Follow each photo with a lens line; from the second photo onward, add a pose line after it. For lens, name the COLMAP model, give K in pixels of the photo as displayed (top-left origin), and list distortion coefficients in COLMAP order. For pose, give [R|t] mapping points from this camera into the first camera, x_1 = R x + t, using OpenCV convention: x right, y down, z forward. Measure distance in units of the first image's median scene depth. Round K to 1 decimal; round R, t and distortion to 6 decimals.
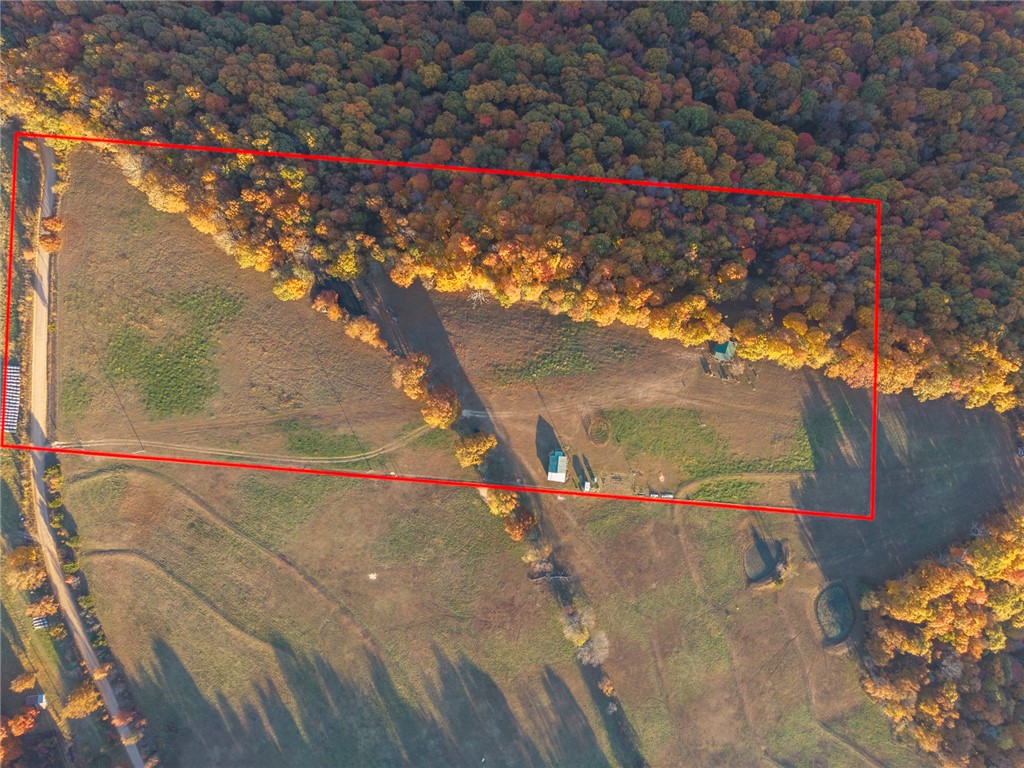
lens RADIAL K [[686.9, 0, 512.9], [0, 686.9, 385.5], [0, 0, 1]] dist [0.014906, -0.010504]
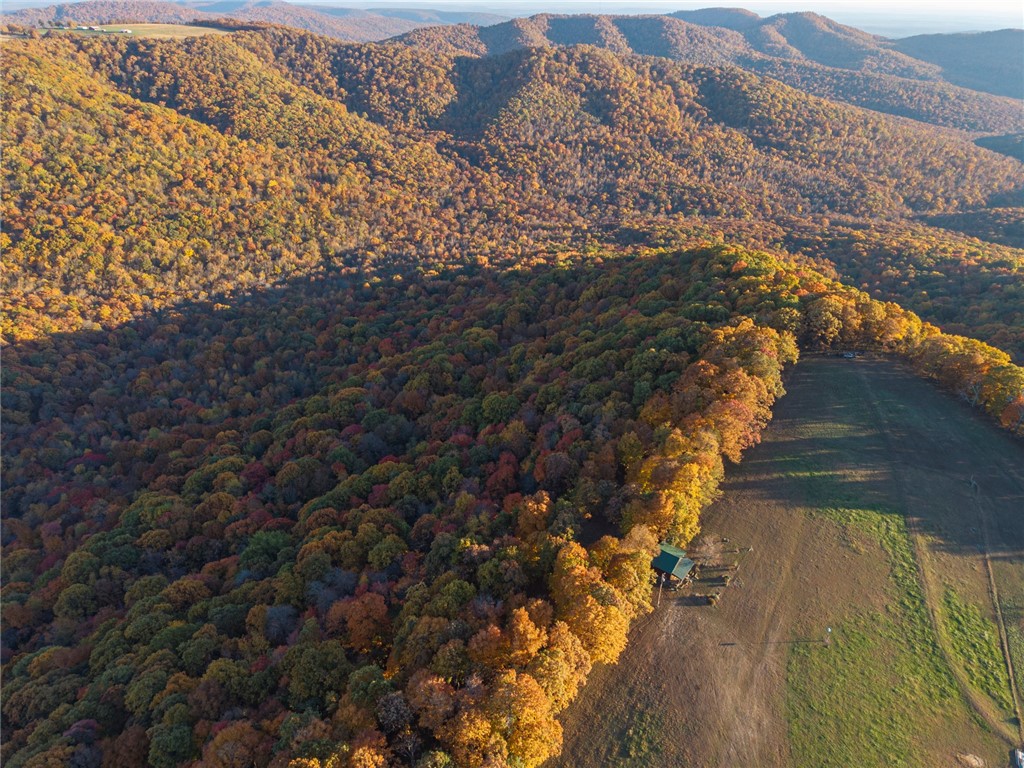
lens RADIAL K [[686.9, 0, 512.9], [0, 686.9, 385.5], [0, 0, 1]] dist [0.014906, -0.010504]
pose [[0.343222, -0.470372, 0.812988, -0.094234], [0.939252, 0.173704, -0.296028, -0.032854], [-0.001976, 0.865204, 0.501417, 0.629530]]
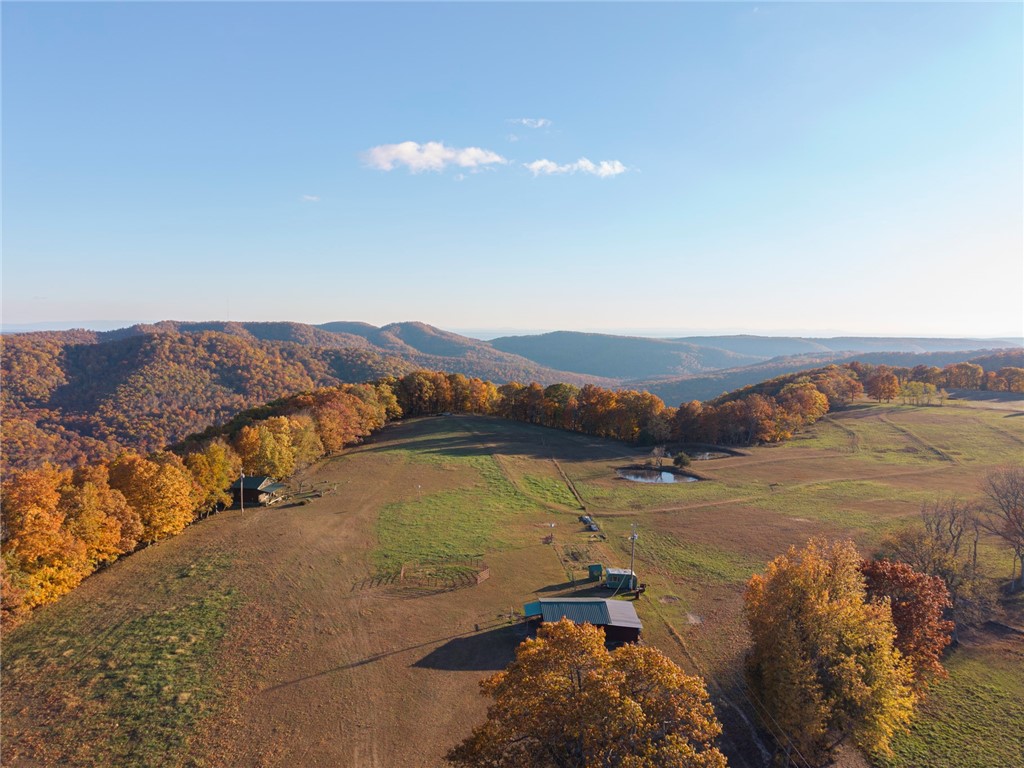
lens RADIAL K [[684.3, 0, 512.8], [0, 684.3, 387.1], [0, 0, 1]] dist [0.028521, -0.030621]
pose [[-0.144201, -0.103999, 0.984068, -0.181401], [0.989539, -0.019583, 0.142933, 0.057836], [0.004406, 0.994385, 0.105735, 0.892746]]
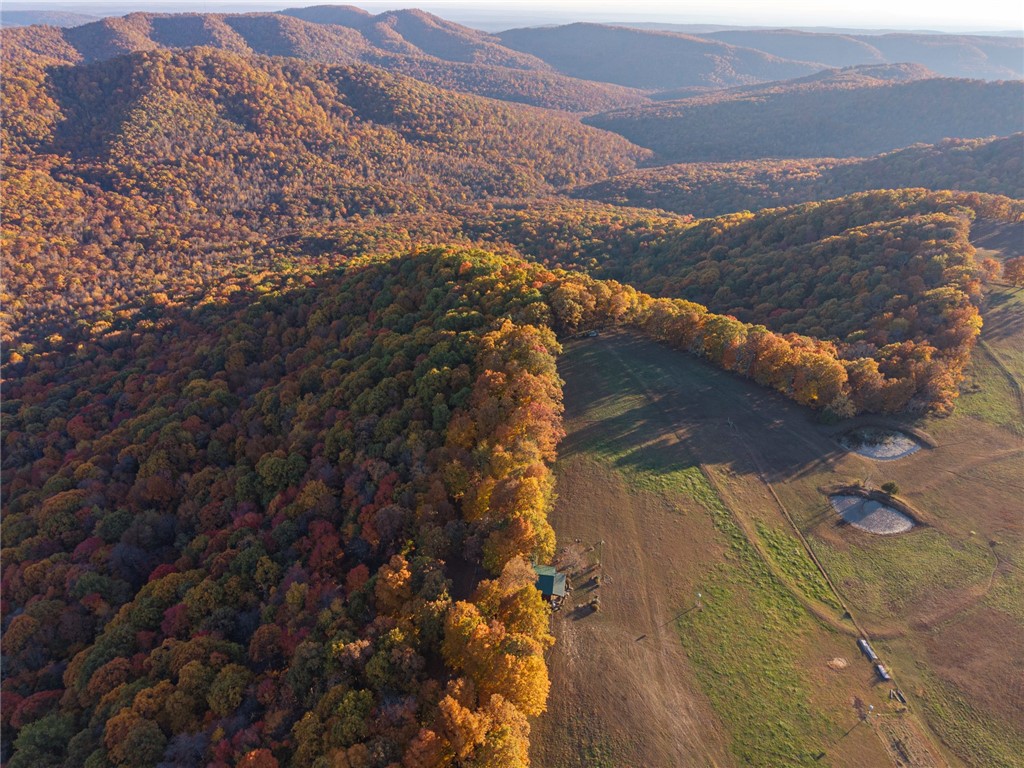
lens RADIAL K [[686.9, 0, 512.9], [0, 686.9, 385.5], [0, 0, 1]] dist [0.014906, -0.010504]
pose [[-0.140108, -0.498386, 0.855559, -0.059289], [0.990093, -0.062410, 0.125785, -0.133012], [-0.009294, 0.864706, 0.502192, 0.616251]]
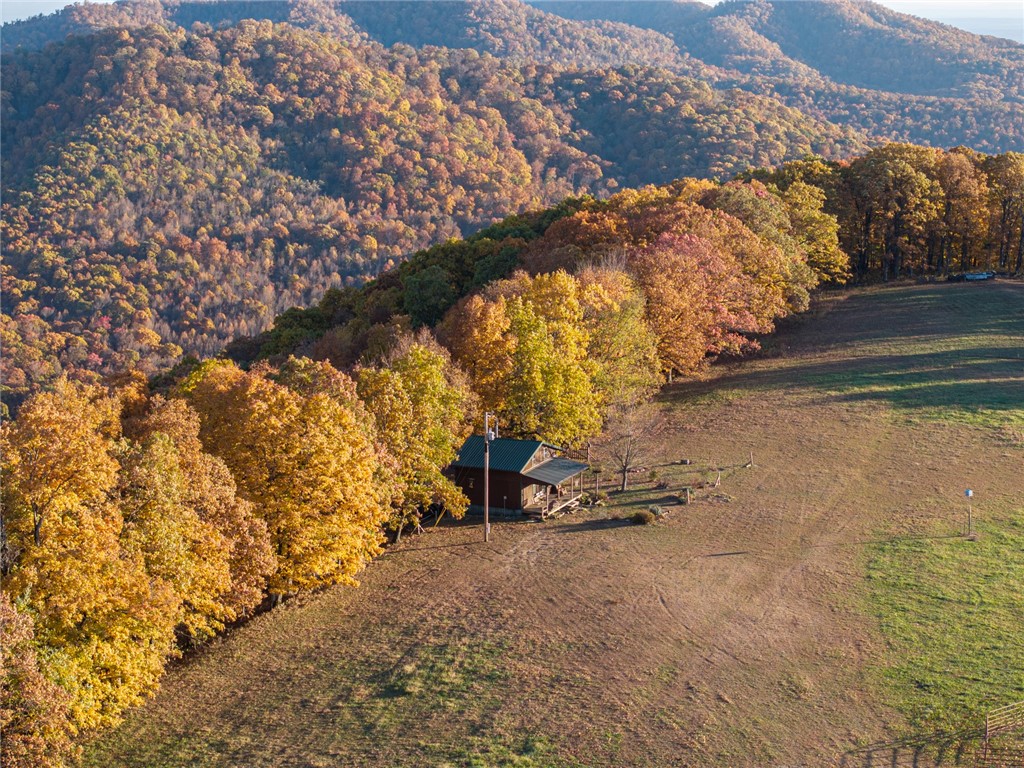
lens RADIAL K [[2053.8, 0, 508.9], [0, 2053.8, 384.1], [0, 0, 1]] dist [-0.230720, 1.207187]
pose [[0.141919, -0.199181, 0.969632, -0.190409], [0.989733, 0.011779, -0.142442, 0.020420], [0.016951, 0.979892, 0.198808, 0.888321]]
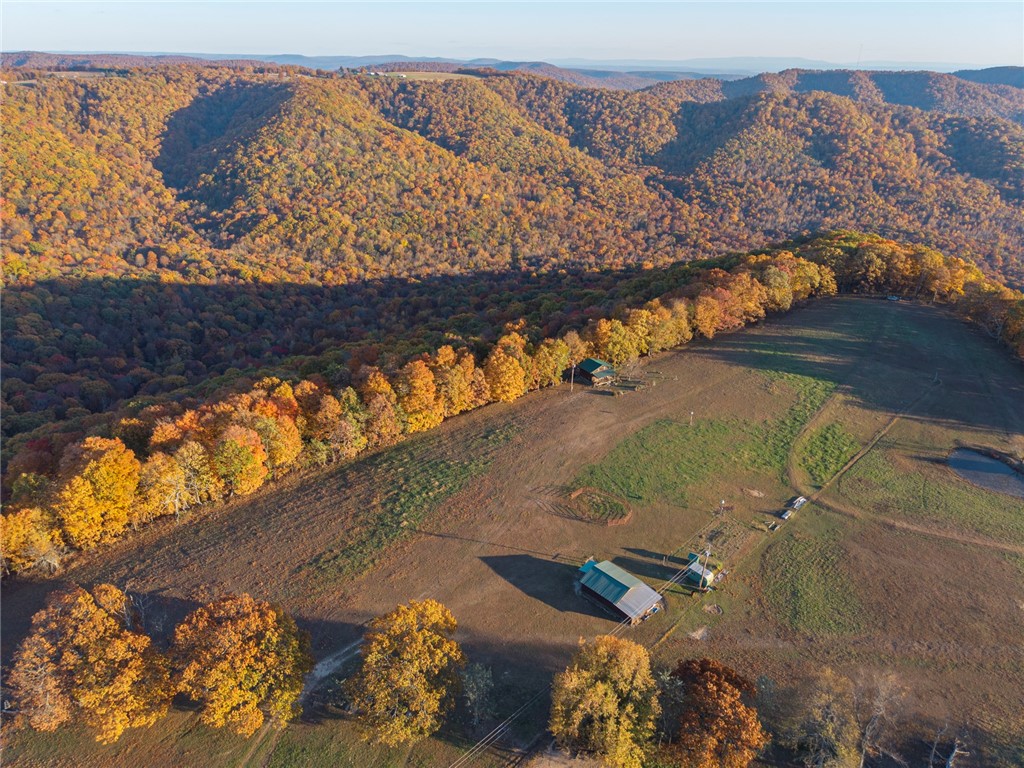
lens RADIAL K [[684.3, 0, 512.8], [0, 684.3, 387.1], [0, 0, 1]] dist [0.028521, -0.030621]
pose [[0.635904, -0.340405, 0.692640, -0.194321], [0.771745, 0.273550, -0.574090, 0.265480], [0.005952, 0.899608, 0.436658, 0.742953]]
